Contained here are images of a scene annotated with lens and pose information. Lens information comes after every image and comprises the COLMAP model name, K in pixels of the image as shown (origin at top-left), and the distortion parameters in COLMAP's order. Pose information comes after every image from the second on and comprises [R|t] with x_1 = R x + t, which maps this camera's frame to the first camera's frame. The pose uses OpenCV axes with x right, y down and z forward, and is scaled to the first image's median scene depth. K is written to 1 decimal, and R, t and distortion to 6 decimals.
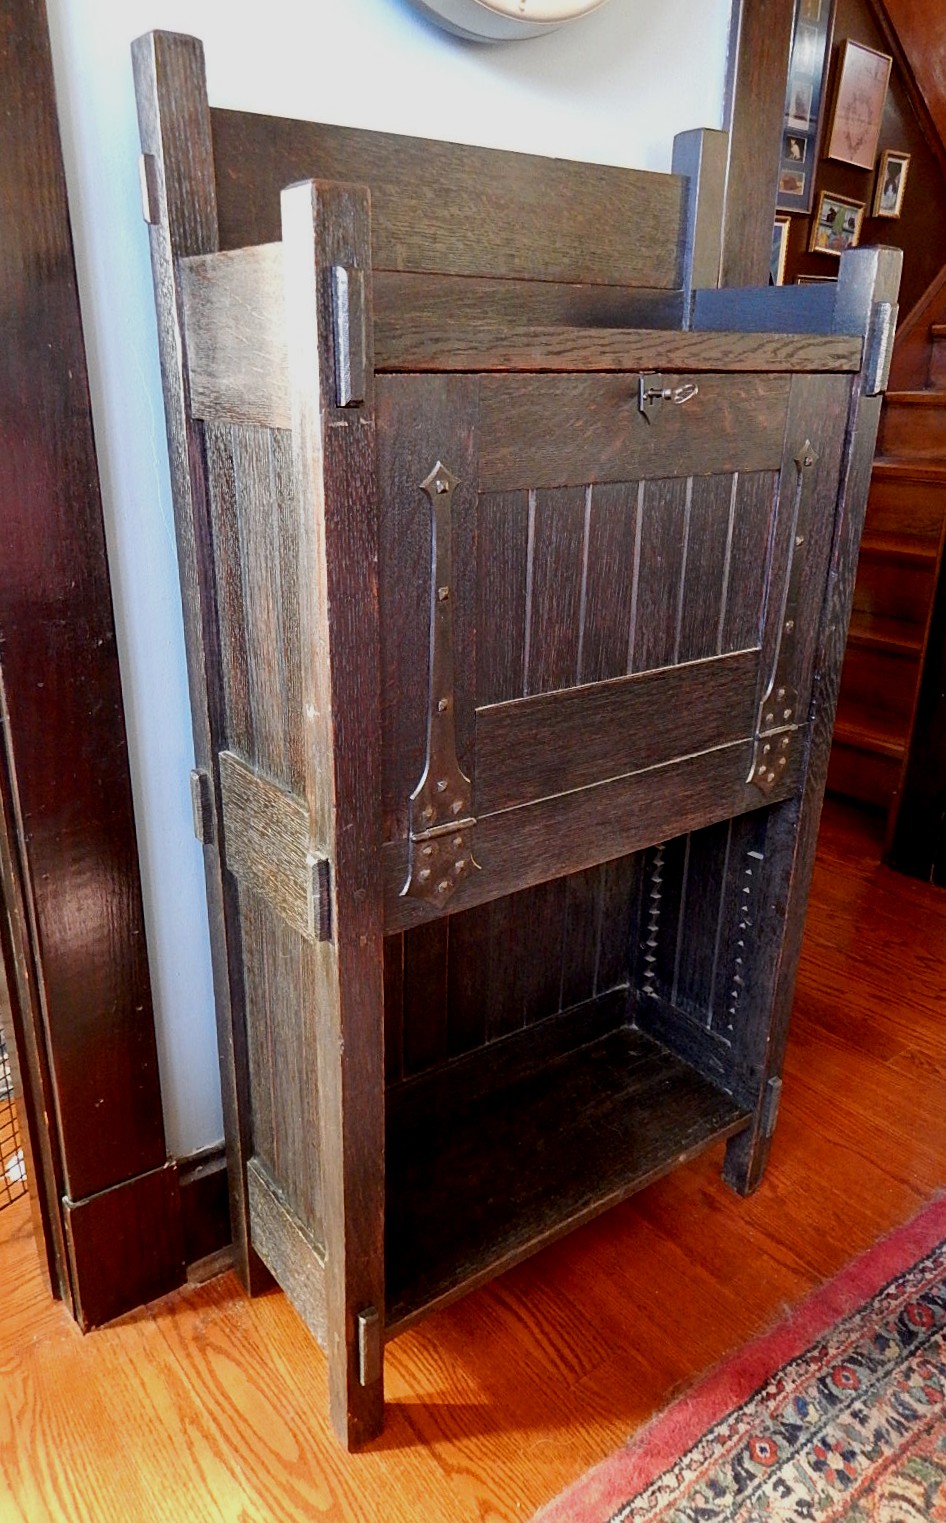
lens RADIAL K [[1022.8, 0, 426.7], [0, 1022.8, 752.6], [0, 0, 1]] dist [-0.012437, -0.003671]
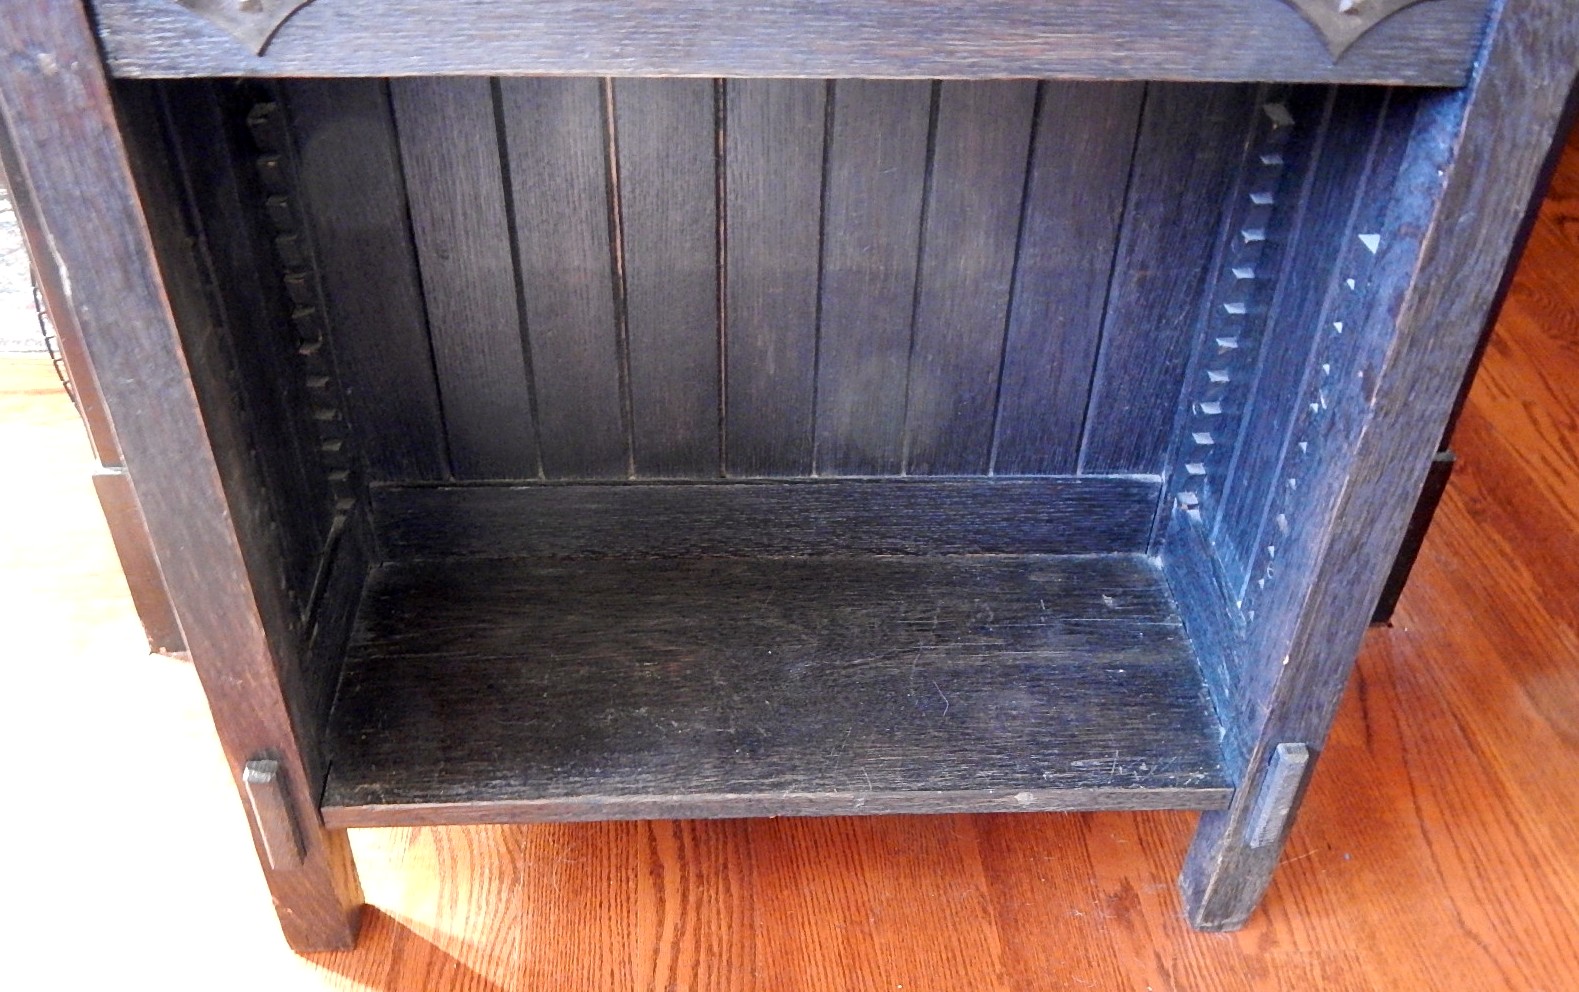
lens RADIAL K [[1442.1, 0, 787.6], [0, 1442.1, 563.0], [0, 0, 1]] dist [0.003543, -0.009475]
pose [[0.845816, 0.354314, -0.398818, 0.468665], [-0.205132, 0.906119, 0.369959, 0.060079], [0.492459, -0.231107, 0.839091, 0.437077]]
